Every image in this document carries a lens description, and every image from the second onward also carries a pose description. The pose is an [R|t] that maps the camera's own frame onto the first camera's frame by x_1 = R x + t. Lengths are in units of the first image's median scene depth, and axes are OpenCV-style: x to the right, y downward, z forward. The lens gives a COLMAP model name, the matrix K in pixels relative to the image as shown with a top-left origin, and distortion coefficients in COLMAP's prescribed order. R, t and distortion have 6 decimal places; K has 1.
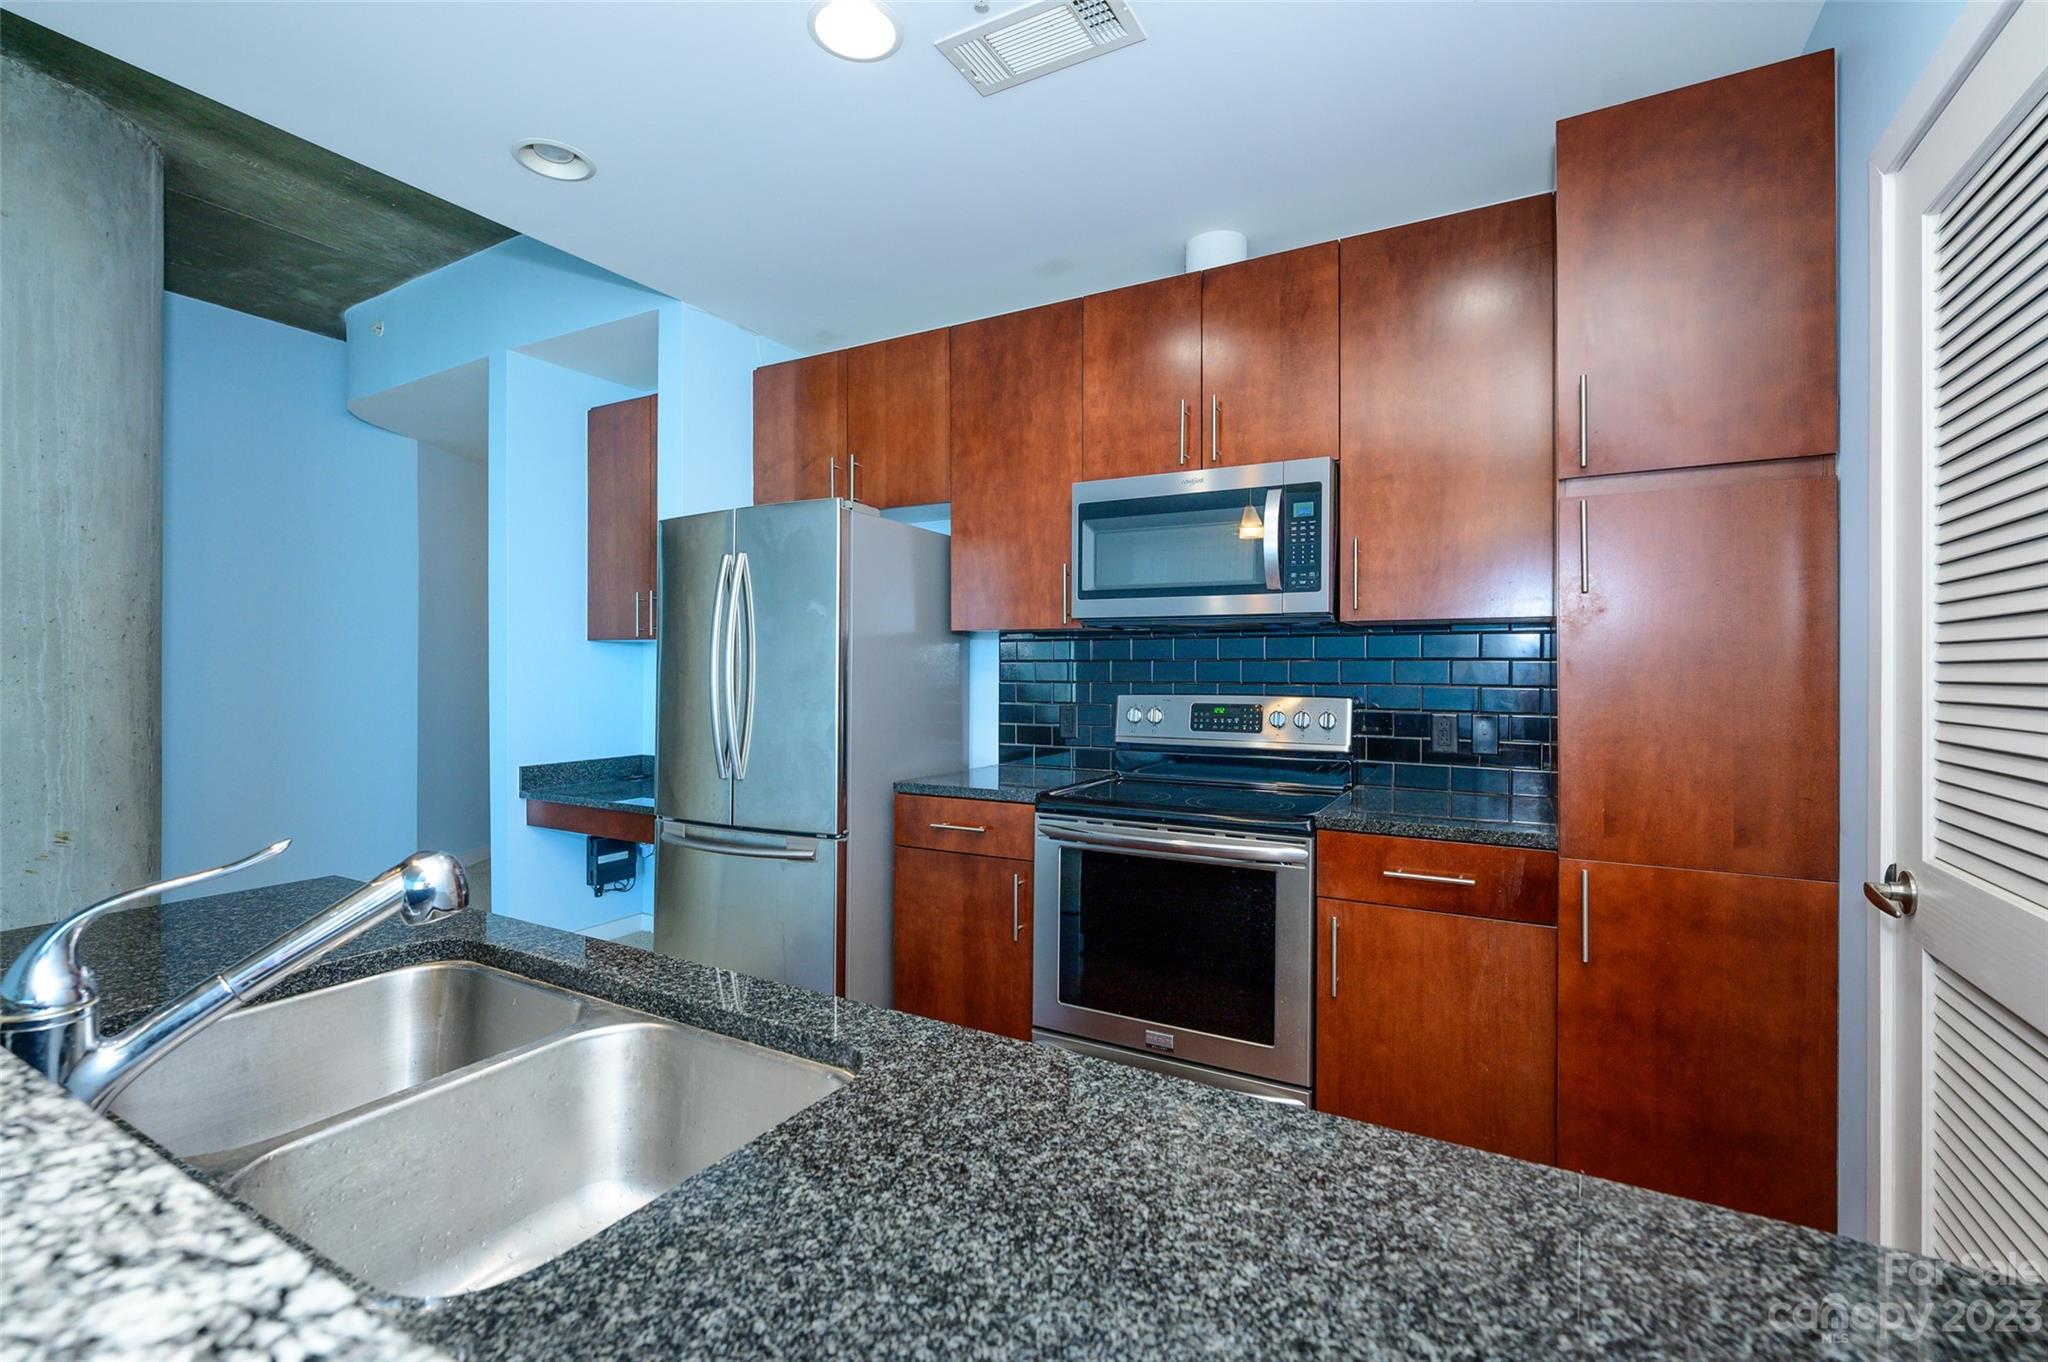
lens RADIAL K [[905.0, 0, 1018.4], [0, 905.0, 663.1], [0, 0, 1]] dist [-0.001658, 0.000197]
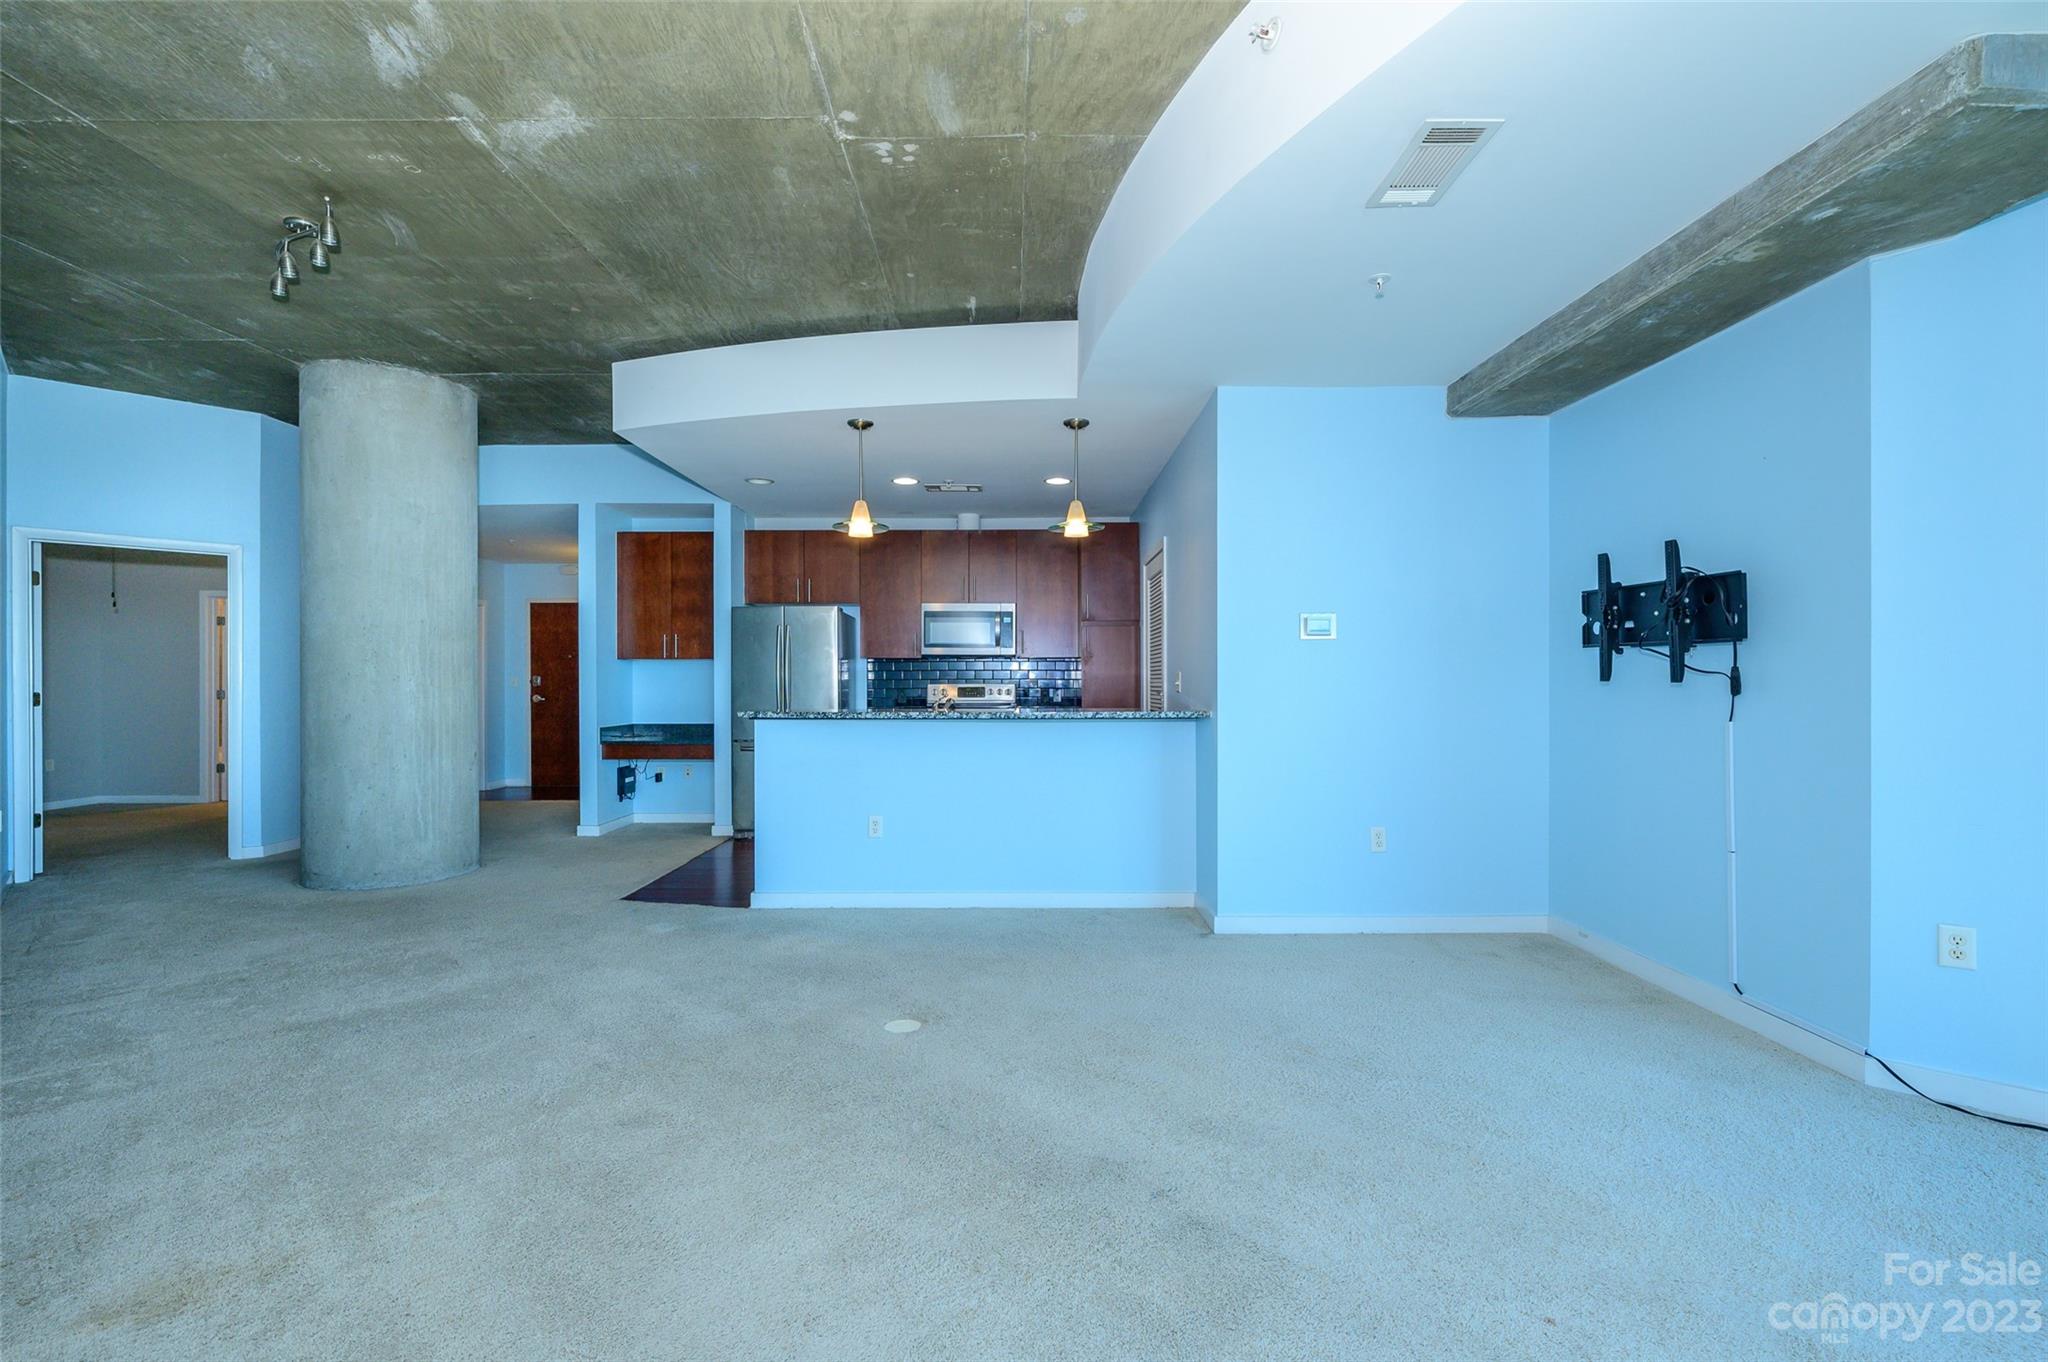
lens RADIAL K [[899.2, 0, 1024.0], [0, 899.2, 681.0], [0, 0, 1]] dist [-0.000125, 0.000328]
pose [[0.867665, -0.004404, 0.497130, -0.939150], [0.001747, 0.999982, 0.005809, 0.012963], [-0.497147, -0.004172, 0.867656, -1.355245]]
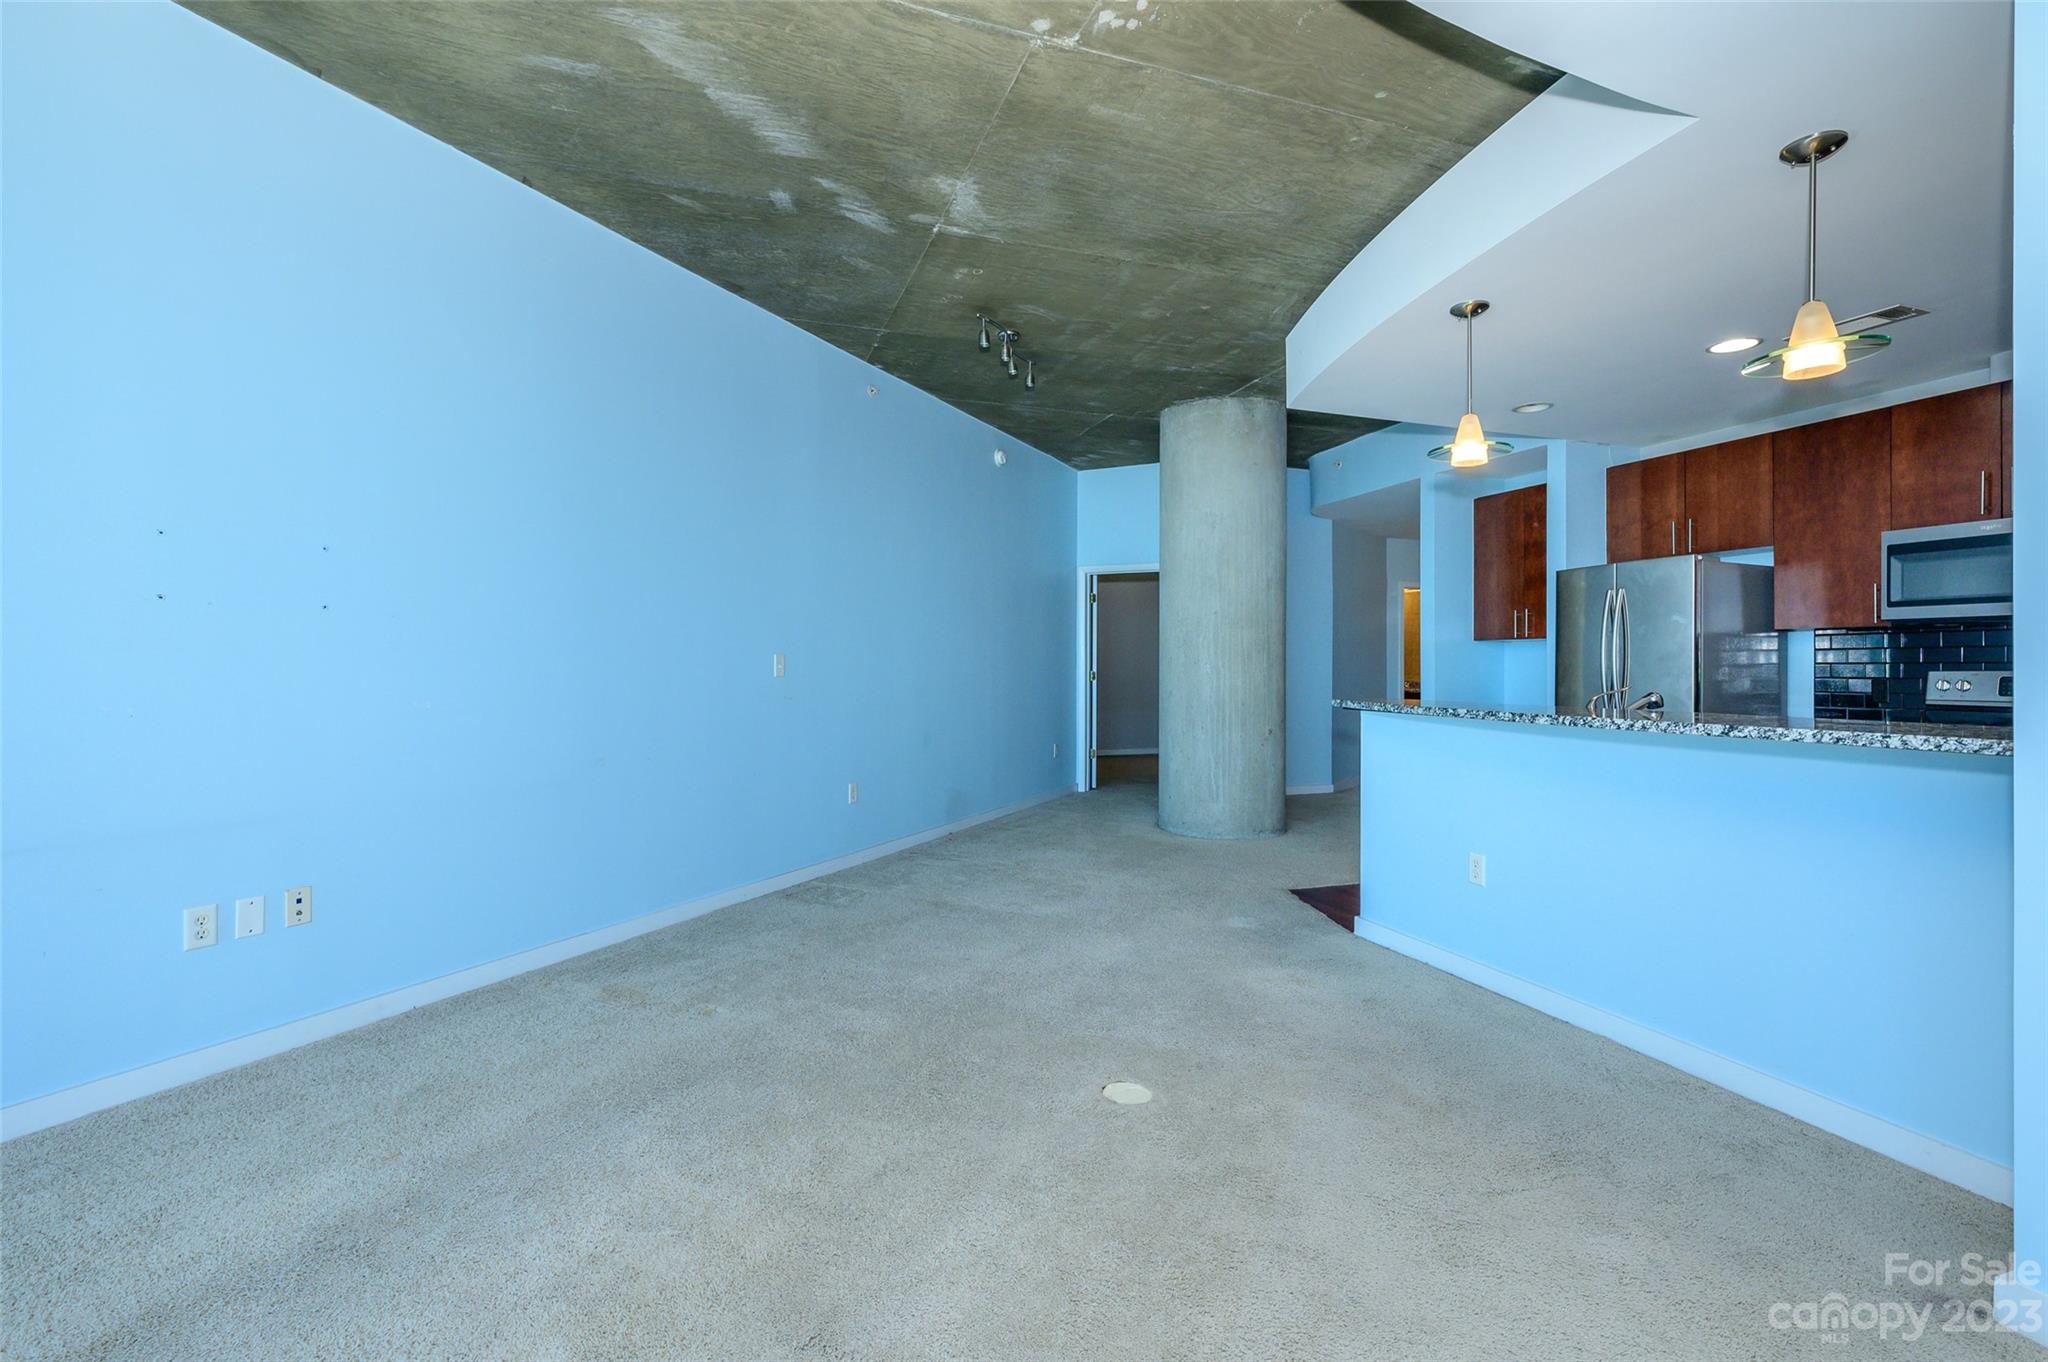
lens RADIAL K [[905.0, 0, 1018.4], [0, 905.0, 663.1], [0, 0, 1]] dist [-0.001658, 0.000197]
pose [[0.750995, -0.003194, -0.660301, -0.027107], [0.003470, 0.999994, -0.000890, 0.019344], [0.660299, -0.001623, 0.751001, -1.068403]]
